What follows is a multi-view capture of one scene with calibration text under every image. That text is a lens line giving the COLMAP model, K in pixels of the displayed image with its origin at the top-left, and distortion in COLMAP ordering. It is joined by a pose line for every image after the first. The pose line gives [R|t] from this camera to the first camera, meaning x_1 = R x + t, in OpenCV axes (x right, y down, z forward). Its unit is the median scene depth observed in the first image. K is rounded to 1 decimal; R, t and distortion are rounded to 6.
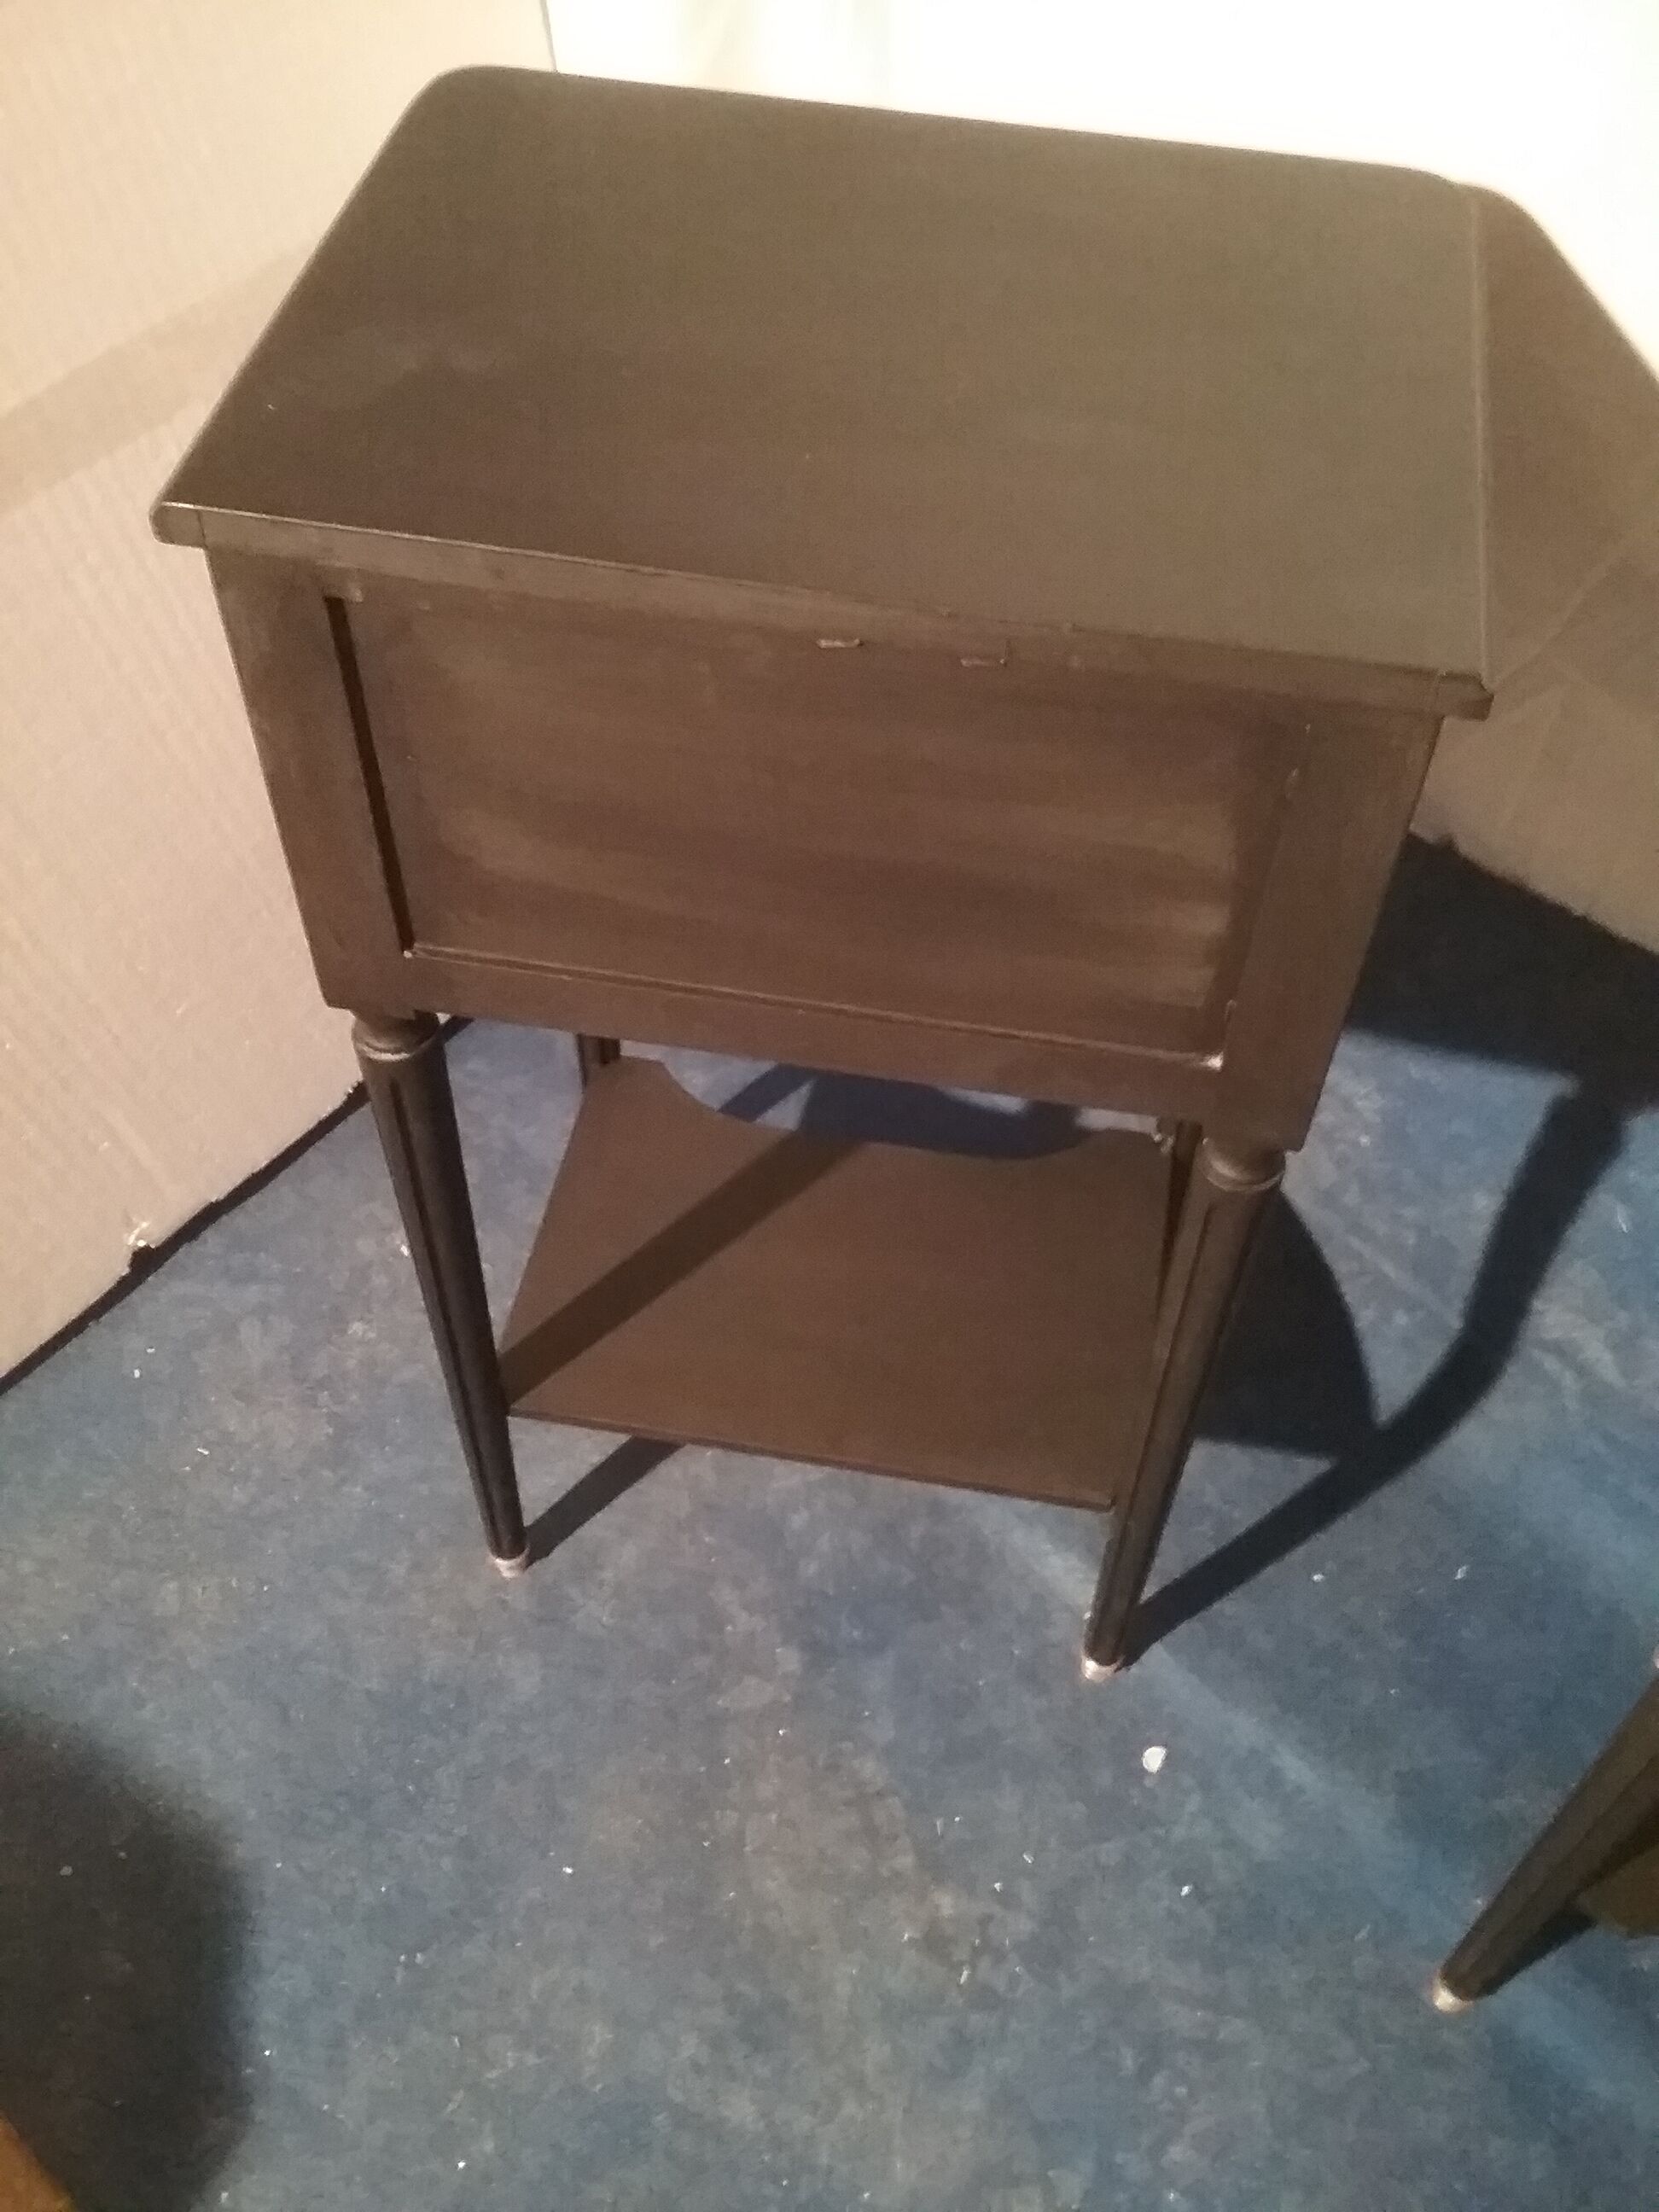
lens RADIAL K [[1991.1, 0, 876.3], [0, 1991.1, 1131.9], [0, 0, 1]] dist [0.021251, -0.068027]
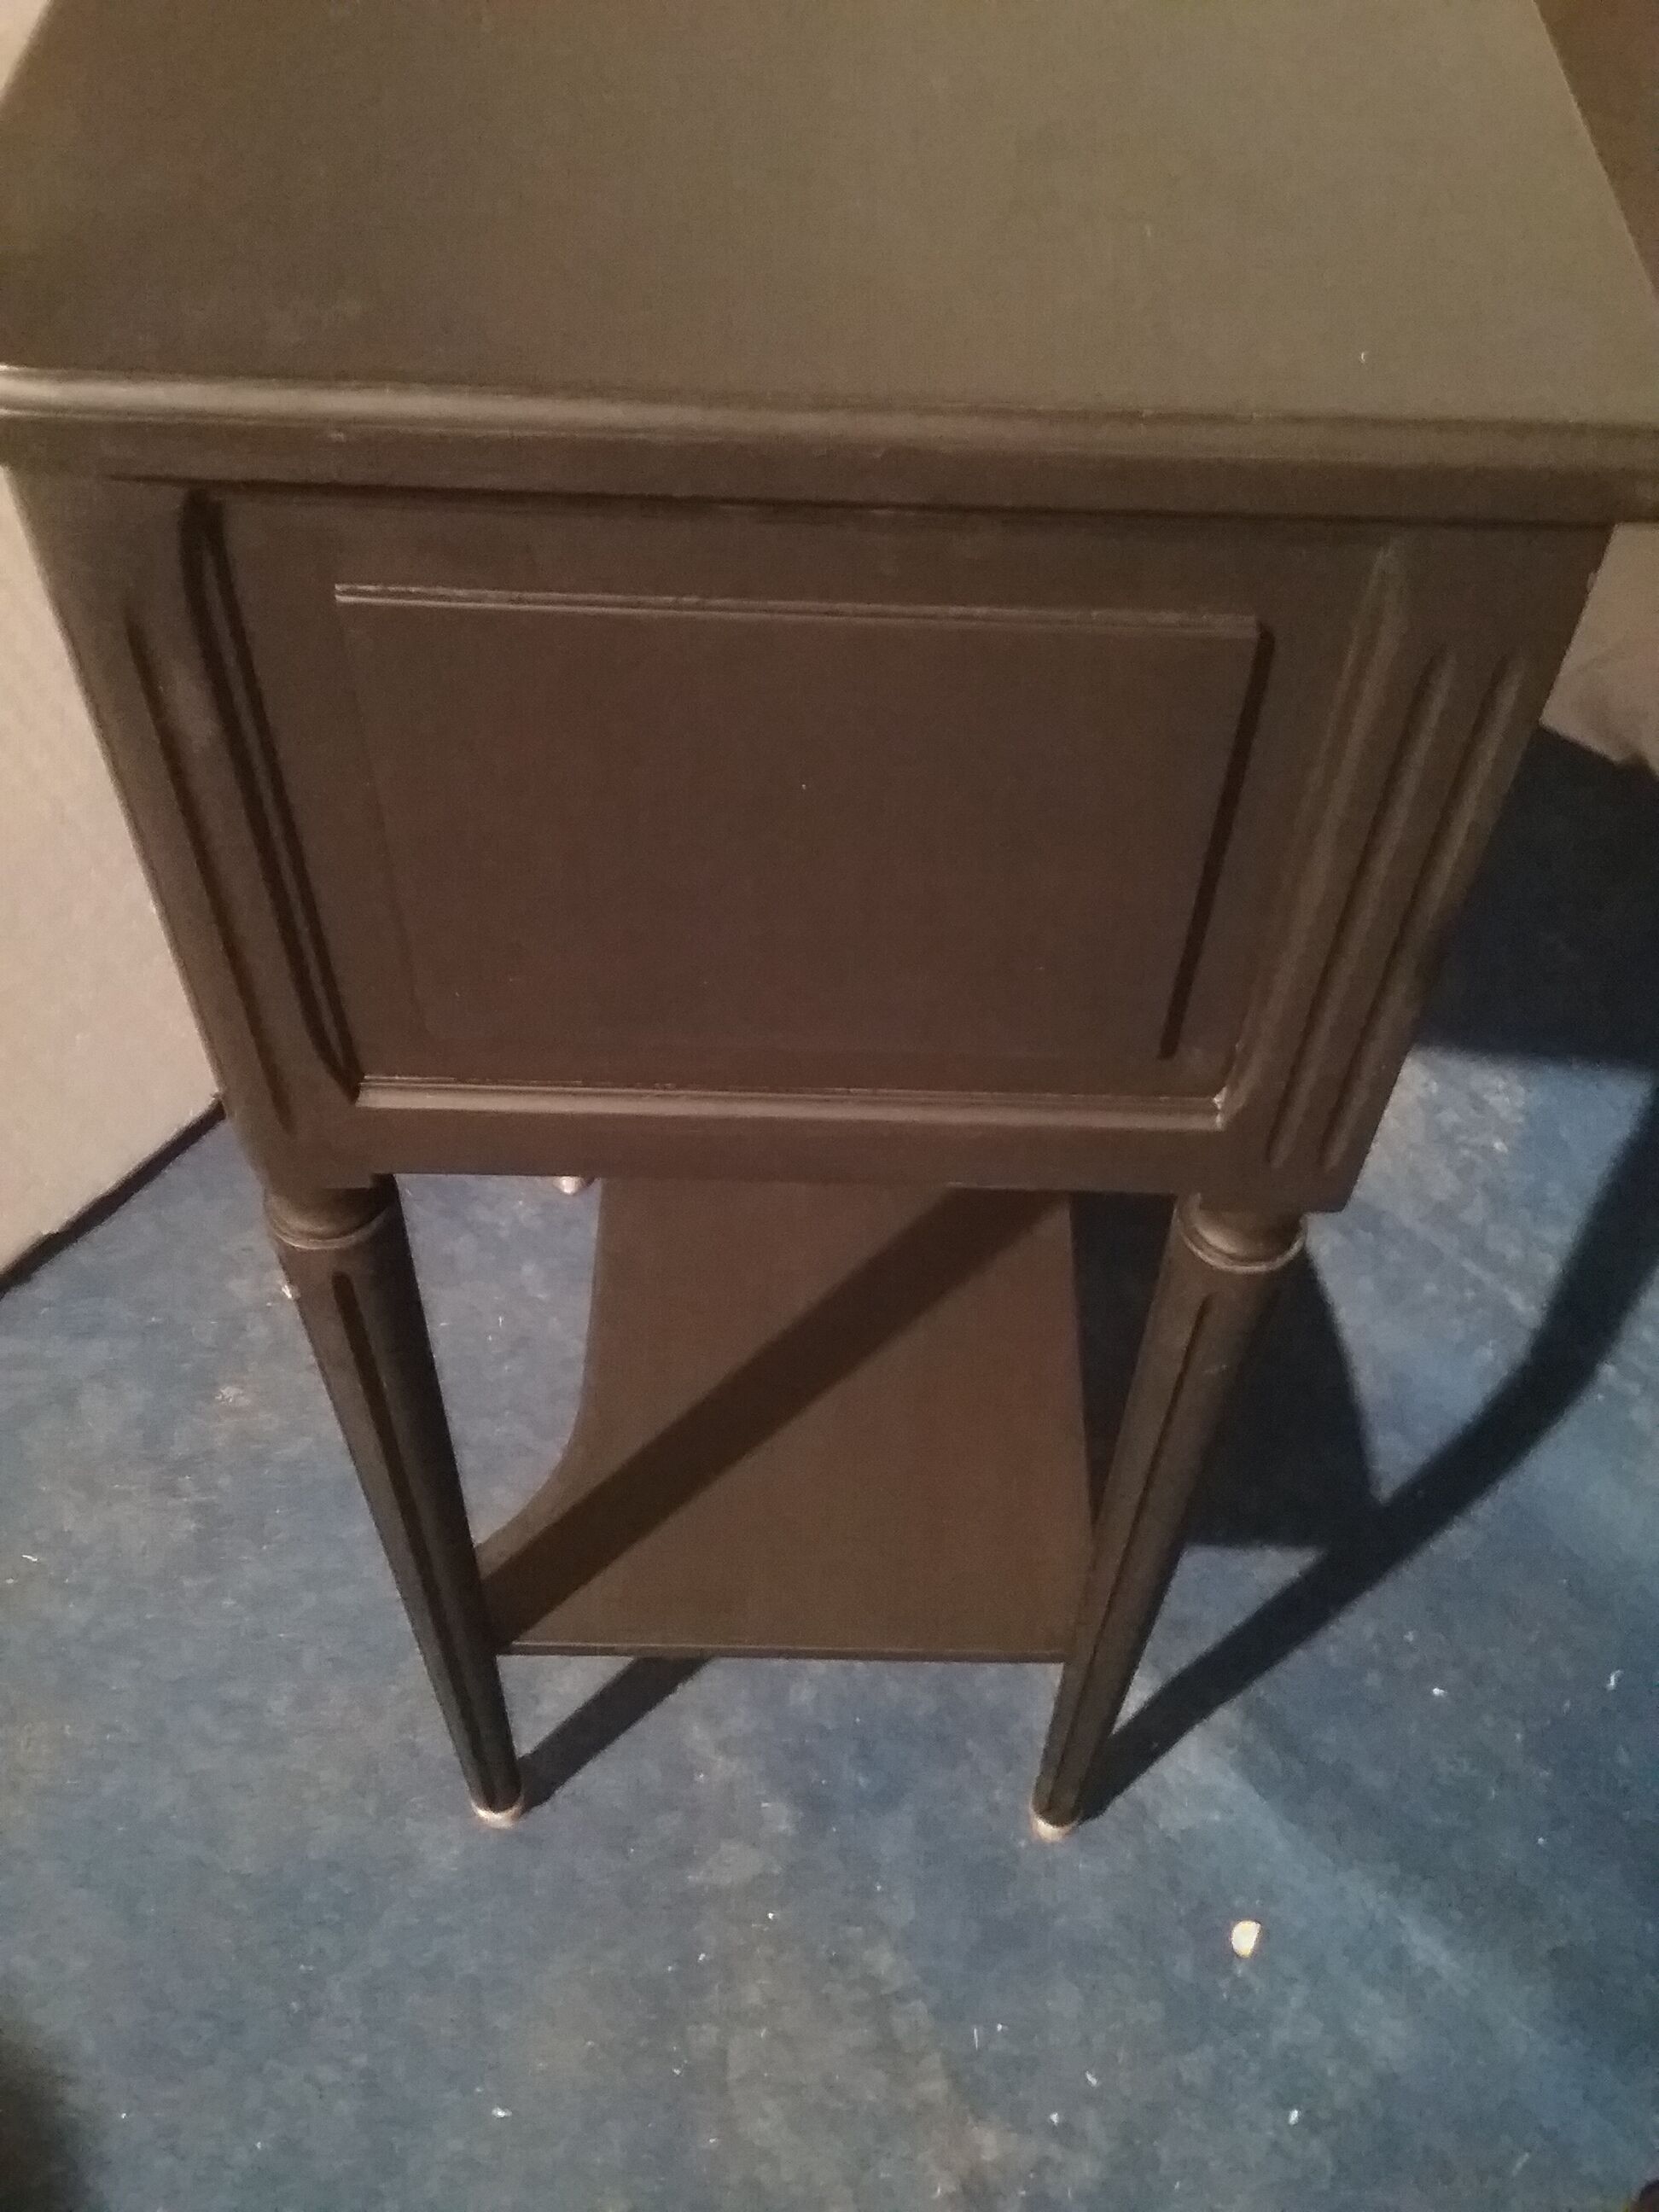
lens RADIAL K [[1978.8, 0, 879.6], [0, 1978.8, 1139.9], [0, 0, 1]] dist [-0.015228, -0.016316]
pose [[0.999633, -0.015483, 0.022239, -0.017542], [0.014756, 0.999364, 0.032457, -0.027932], [-0.022727, -0.032117, 0.999226, 0.234153]]
